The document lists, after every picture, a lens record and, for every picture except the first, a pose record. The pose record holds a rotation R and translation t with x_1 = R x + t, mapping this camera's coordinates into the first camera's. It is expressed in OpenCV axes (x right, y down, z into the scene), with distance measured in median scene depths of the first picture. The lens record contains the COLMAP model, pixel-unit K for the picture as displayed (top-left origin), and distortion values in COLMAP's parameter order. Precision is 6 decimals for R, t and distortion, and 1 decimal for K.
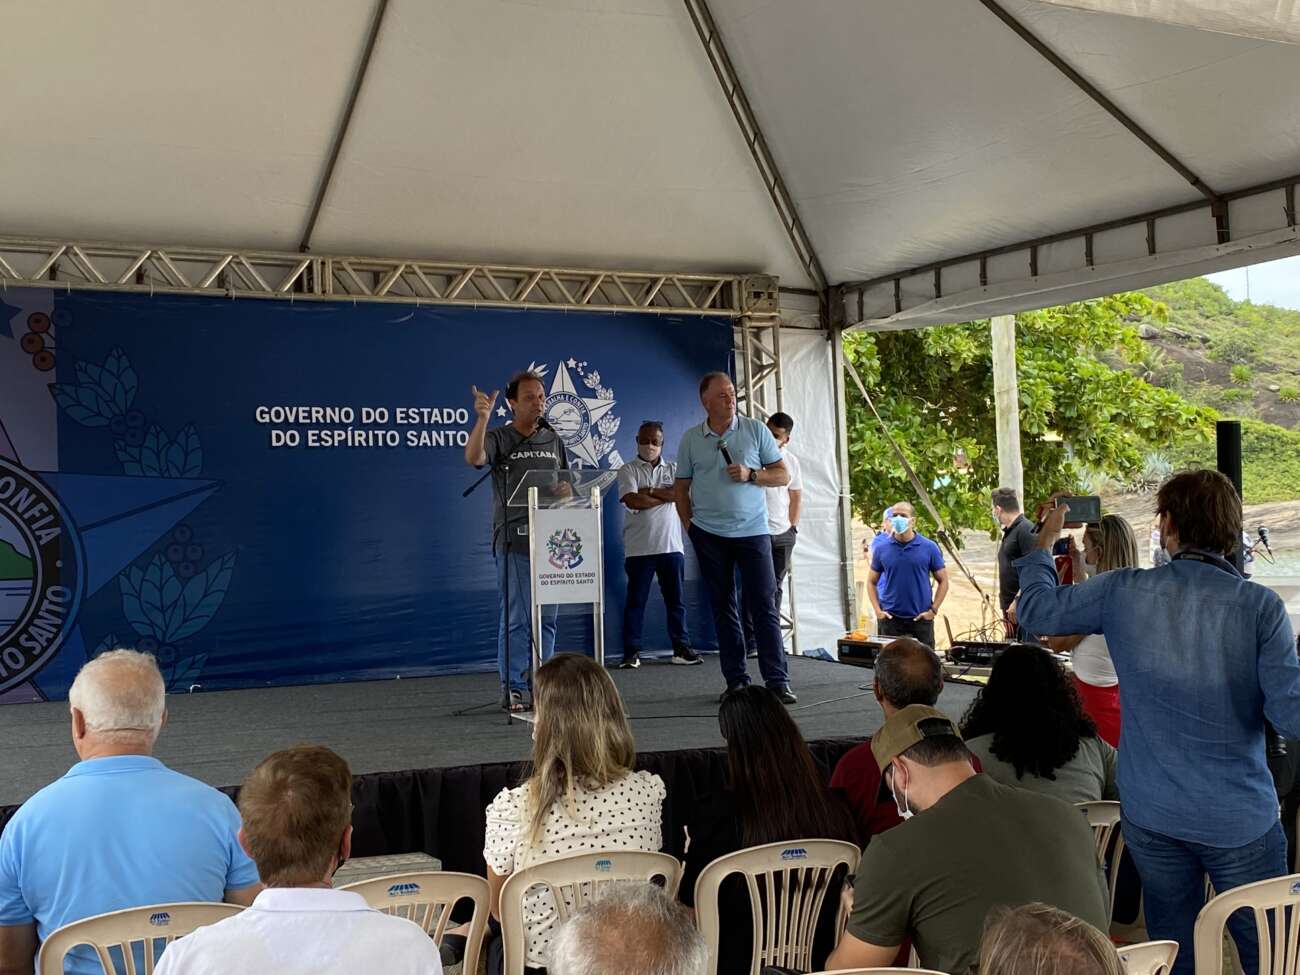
lens RADIAL K [[1717.7, 0, 657.8], [0, 1717.7, 498.3], [0, 0, 1]] dist [0.132006, 0.000000]
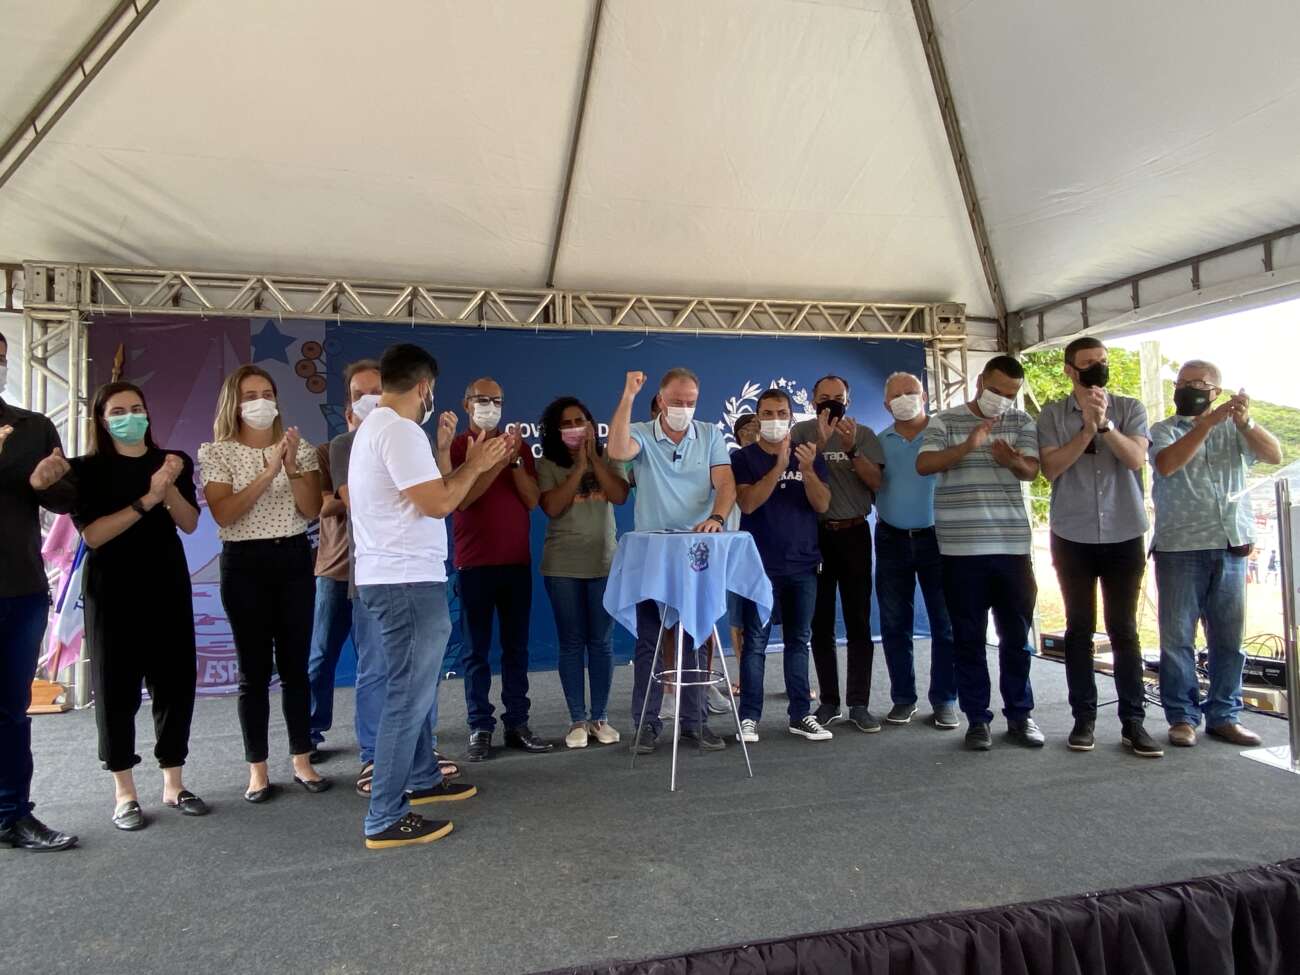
lens RADIAL K [[878.3, 0, 642.5], [0, 878.3, 488.7], [0, 0, 1]] dist [0.062850, -0.060777]
pose [[0.983264, -0.008314, -0.181996, -0.037587], [0.007682, 0.999962, -0.004174, -0.006921], [0.182023, 0.002706, 0.983290, 0.433931]]
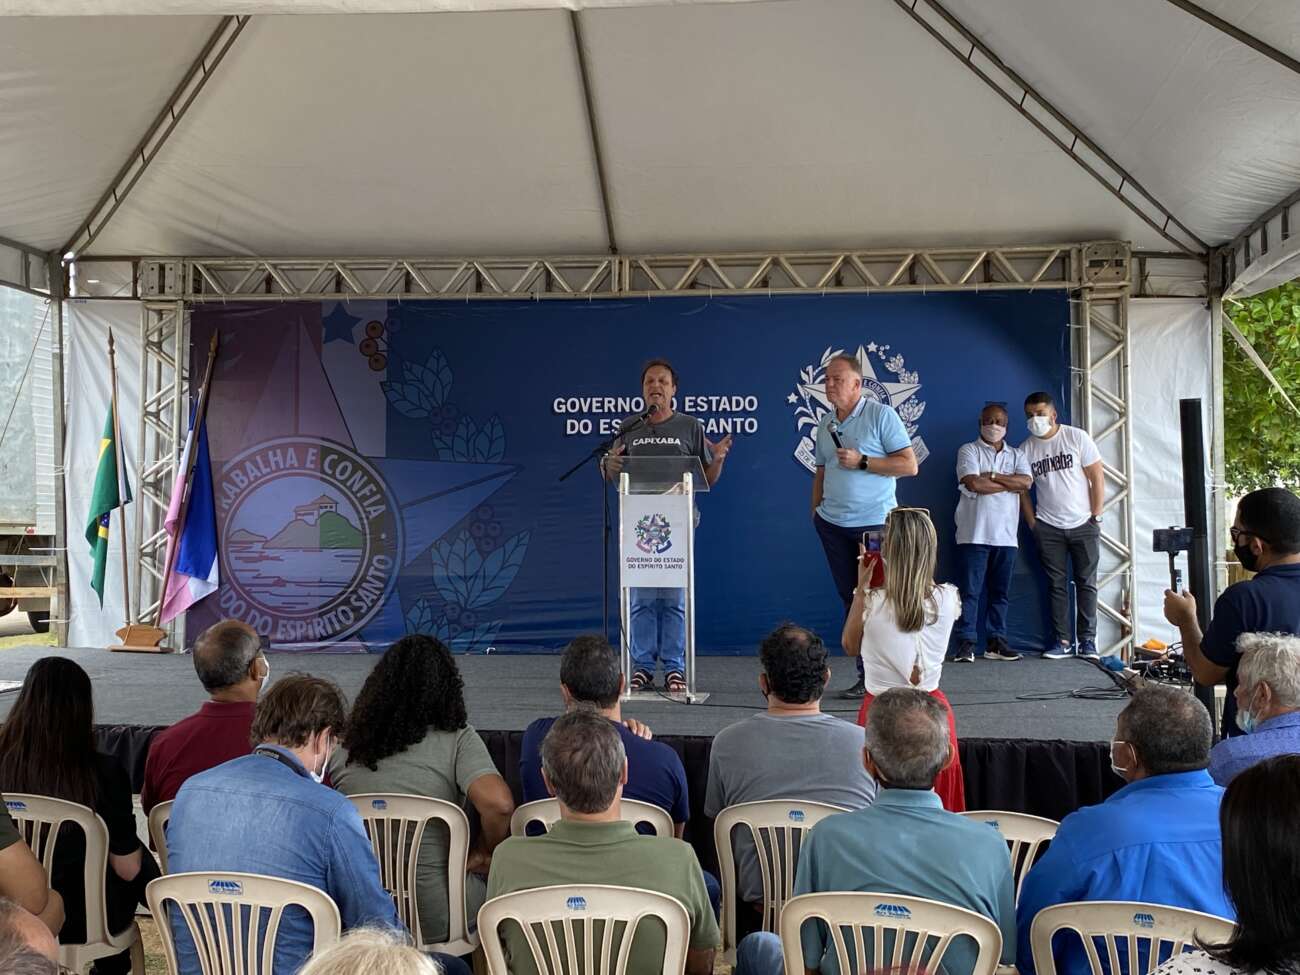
lens RADIAL K [[1717.7, 0, 641.5], [0, 1717.7, 485.8], [0, 0, 1]] dist [0.132006, 0.000000]
pose [[0.841288, 0.010910, -0.540476, 0.389031], [-0.010207, 0.999939, 0.004297, -0.002676], [0.540490, 0.001901, 0.841348, 0.109949]]
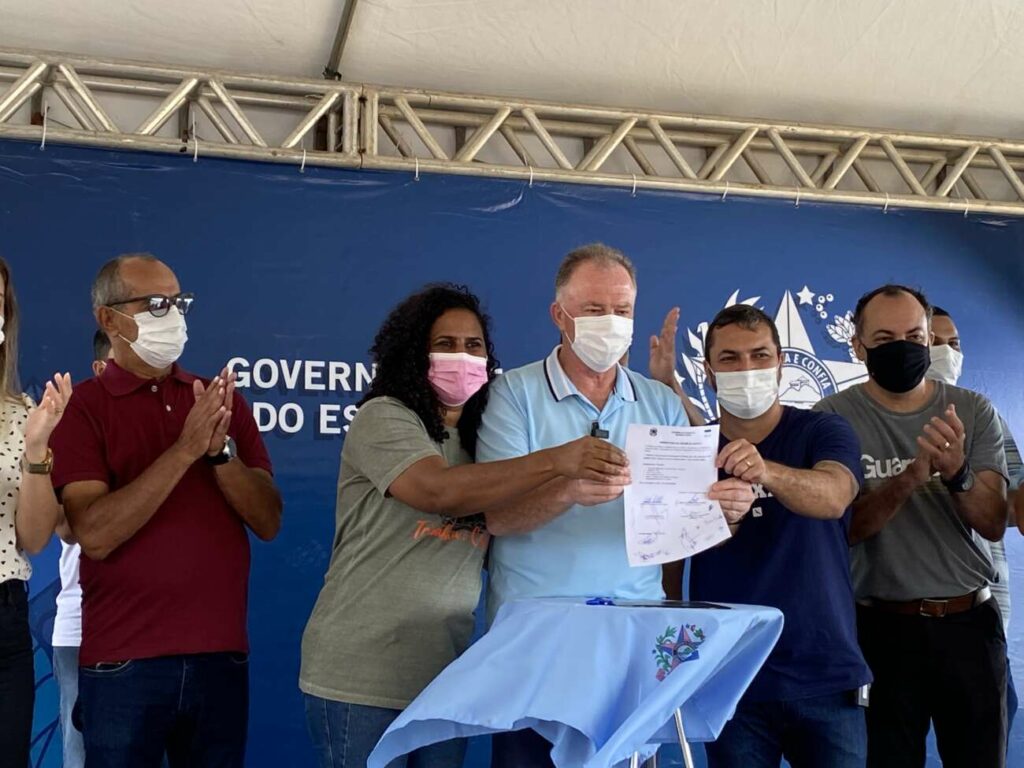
lens RADIAL K [[1869.2, 0, 512.8], [0, 1869.2, 377.8], [0, 0, 1]] dist [0.110460, 0.000000]
pose [[0.989059, 0.021485, -0.145947, -0.057553], [-0.032389, 0.996824, -0.072746, -0.006990], [0.143921, 0.076677, 0.986614, 0.424767]]
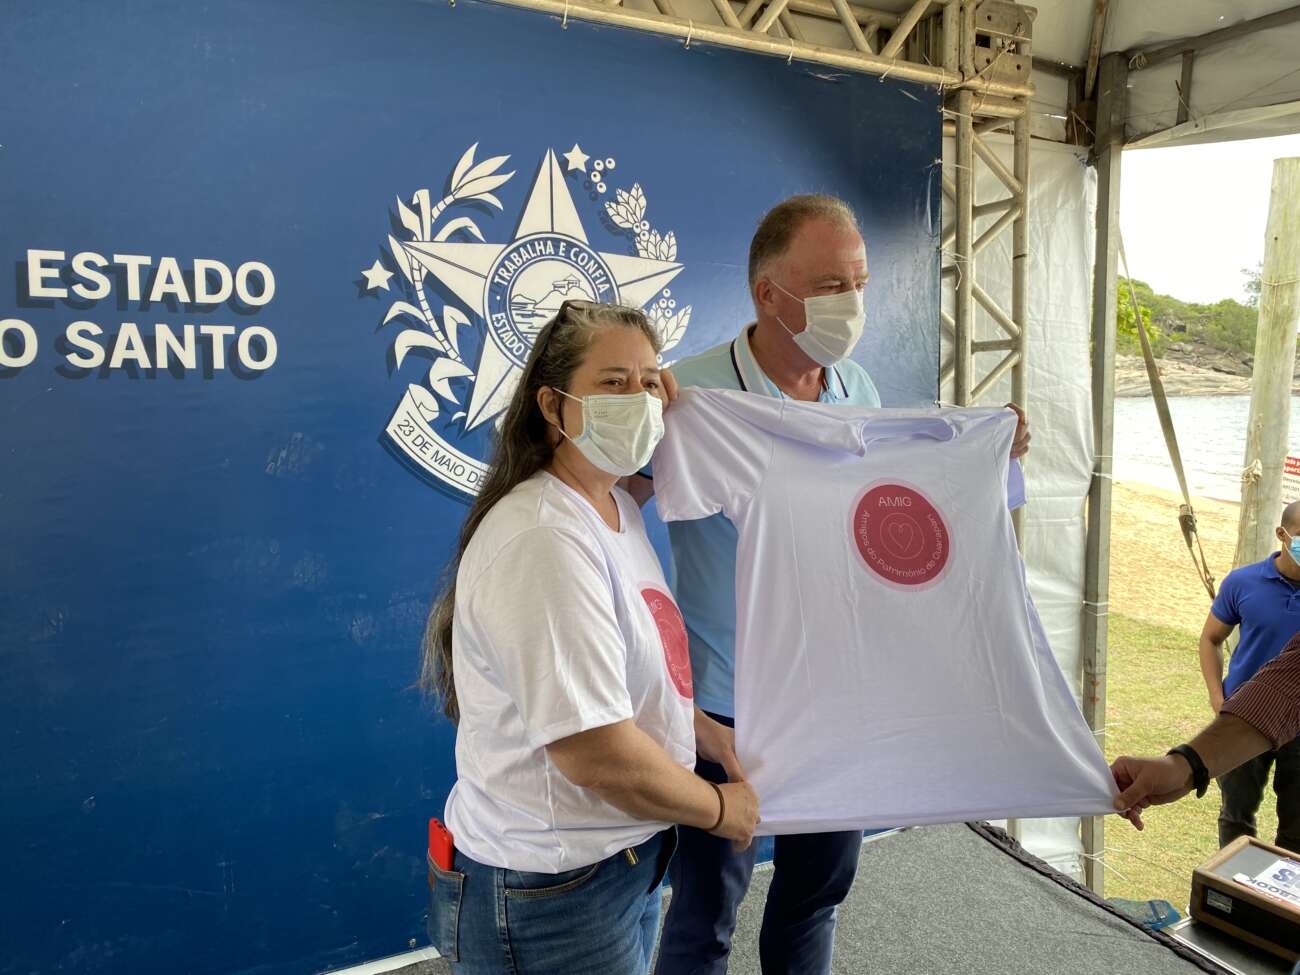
lens RADIAL K [[974.9, 0, 644.2], [0, 974.9, 489.1], [0, 0, 1]] dist [0.036252, -0.048784]
pose [[0.999002, 0.039183, 0.021427, -0.038640], [-0.041837, 0.988970, 0.142082, -0.038717], [-0.015623, -0.142837, 0.989623, 0.810290]]
